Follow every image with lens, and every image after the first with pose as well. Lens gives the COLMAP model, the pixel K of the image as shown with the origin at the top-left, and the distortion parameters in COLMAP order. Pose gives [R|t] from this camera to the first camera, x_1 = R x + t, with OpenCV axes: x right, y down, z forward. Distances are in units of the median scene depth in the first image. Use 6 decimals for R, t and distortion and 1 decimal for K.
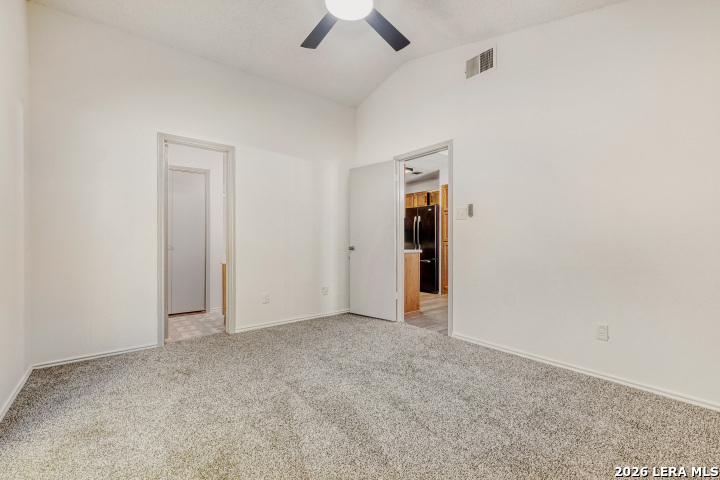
lens RADIAL K [[313.1, 0, 360.9], [0, 313.1, 242.2], [0, 0, 1]] dist [-0.000770, -0.001005]
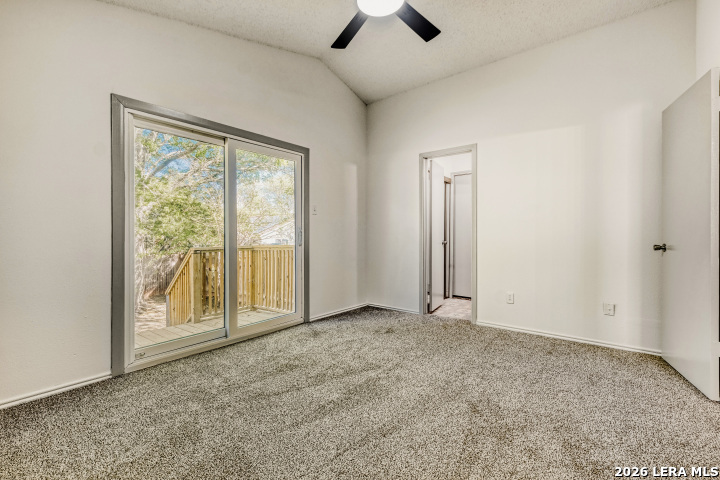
lens RADIAL K [[313.1, 0, 360.7], [0, 313.1, 237.0], [0, 0, 1]] dist [-0.000770, -0.001005]
pose [[0.205786, 0.006692, -0.978574, 0.603786], [-0.000207, 0.999977, 0.006795, -0.005336], [0.978597, -0.001196, 0.205783, 0.473325]]
